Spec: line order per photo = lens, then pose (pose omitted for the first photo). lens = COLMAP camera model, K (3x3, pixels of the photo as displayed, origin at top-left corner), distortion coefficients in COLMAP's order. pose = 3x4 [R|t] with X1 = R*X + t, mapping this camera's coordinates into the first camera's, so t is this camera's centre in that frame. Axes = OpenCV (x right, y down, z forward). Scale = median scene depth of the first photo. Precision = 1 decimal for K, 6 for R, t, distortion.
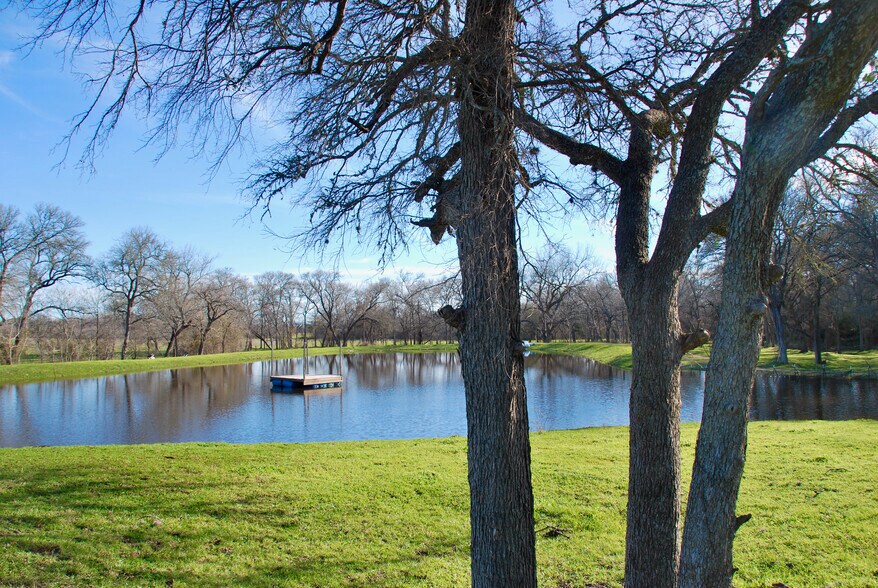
lens RADIAL K [[706.4, 0, 438.9], [0, 706.4, 306.7], [0, 0, 1]] dist [-0.177641, 0.178390]
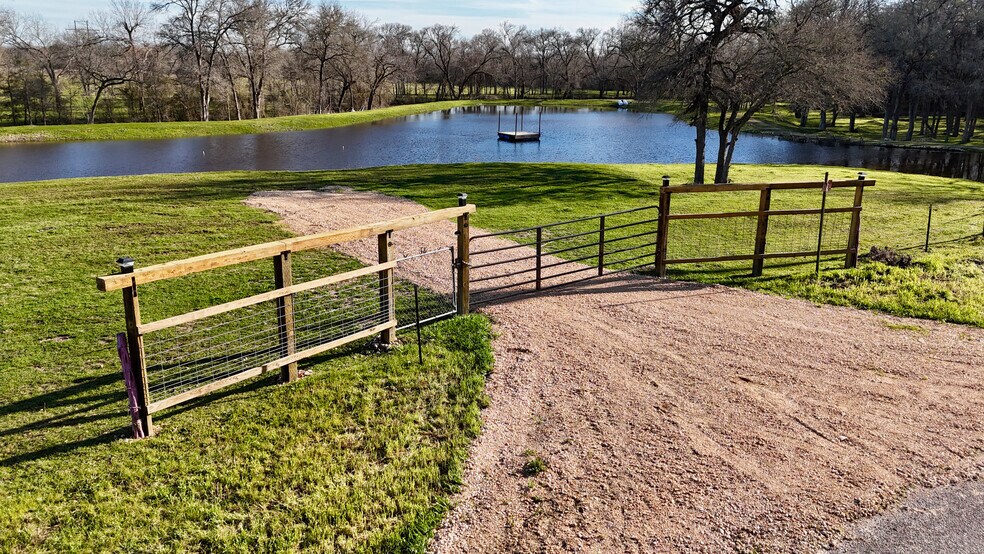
lens RADIAL K [[724.9, 0, 492.0], [0, 724.9, 277.0], [0, 0, 1]] dist [0.030966, 0.000735]
pose [[0.999526, 0.030471, -0.004294, -0.101654], [-0.027657, 0.950736, 0.308765, -0.045671], [0.013491, -0.308500, 0.951129, -0.326418]]
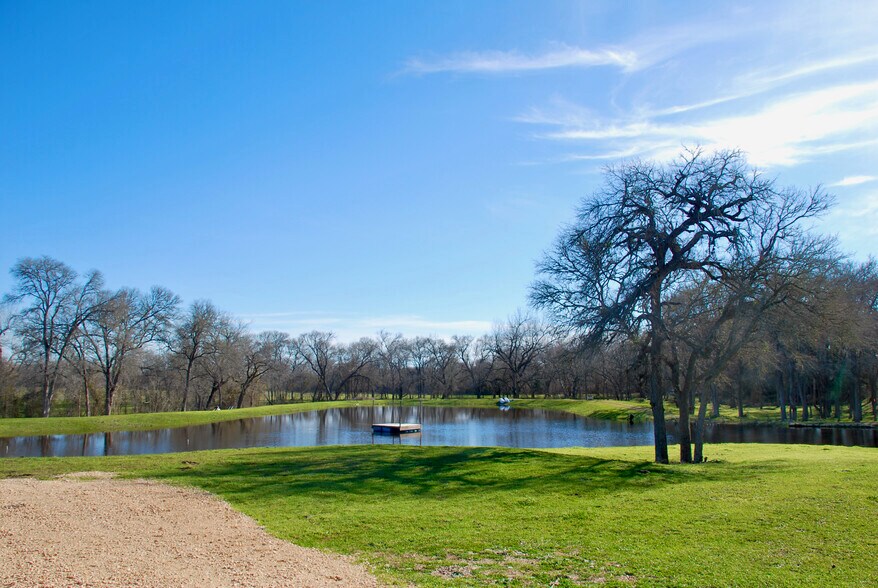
lens RADIAL K [[706.4, 0, 438.9], [0, 706.4, 306.7], [0, 0, 1]] dist [-0.177641, 0.178390]
pose [[0.996309, 0.020347, 0.083398, -0.102286], [-0.014140, 0.997132, -0.074345, -0.015837], [-0.084672, 0.072892, 0.993739, -0.203726]]
